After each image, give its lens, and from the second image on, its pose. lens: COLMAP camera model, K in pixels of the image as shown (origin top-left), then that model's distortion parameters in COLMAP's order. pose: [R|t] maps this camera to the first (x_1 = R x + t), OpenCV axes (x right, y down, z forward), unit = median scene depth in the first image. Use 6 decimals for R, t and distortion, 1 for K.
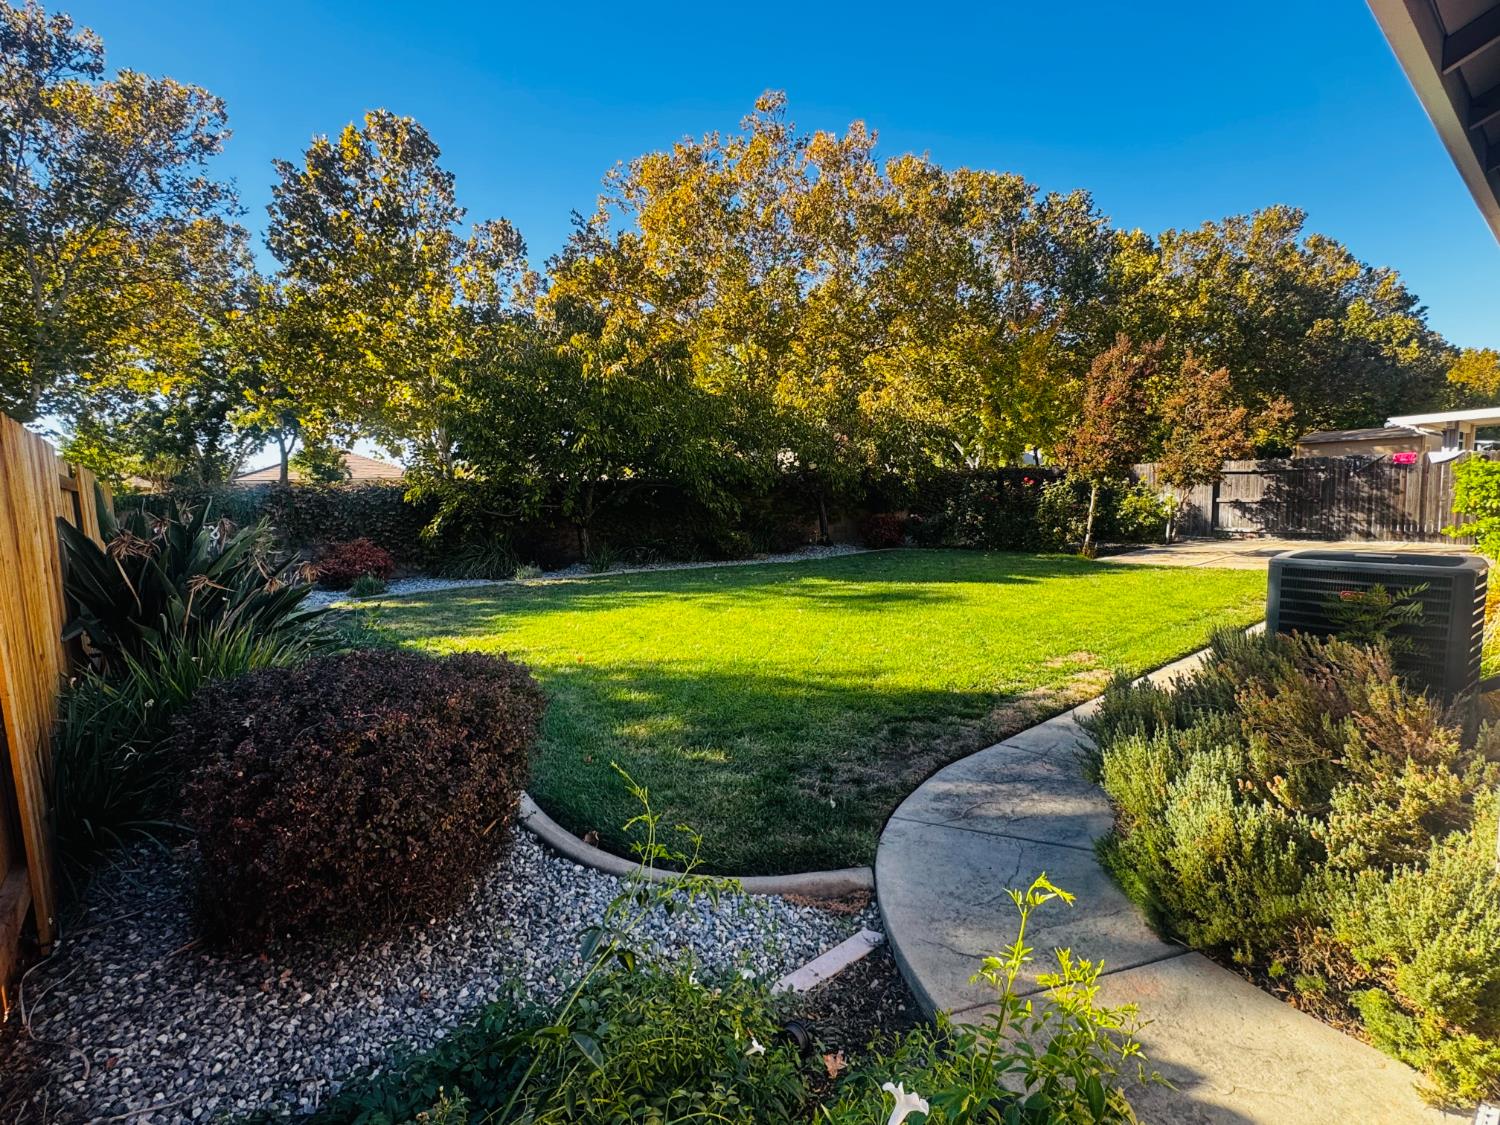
lens RADIAL K [[737.9, 0, 747.1], [0, 737.9, 568.1], [0, 0, 1]] dist [0.001409, -0.000117]
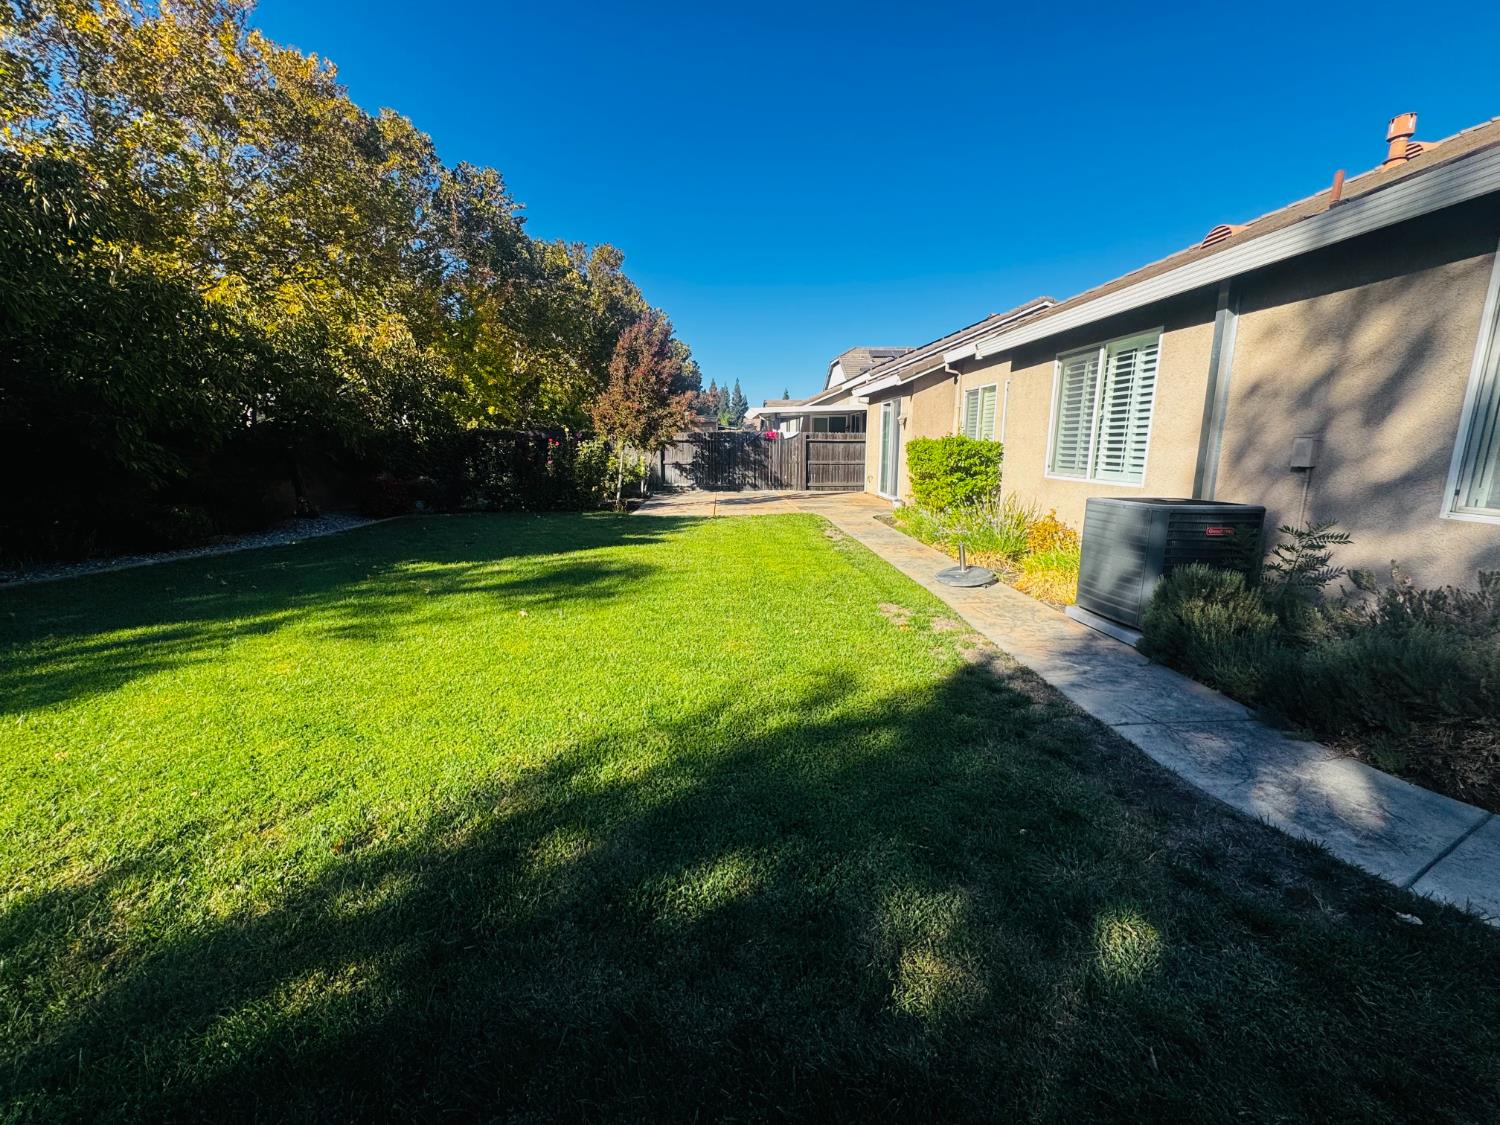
lens RADIAL K [[604.6, 0, 749.6], [0, 604.6, 562.4], [0, 0, 1]] dist [-0.001473, -0.000238]
pose [[0.601987, -0.124968, 0.788666, -0.140910], [0.069295, 0.992127, 0.104315, -0.020017], [-0.795493, -0.008145, 0.605908, 0.264932]]
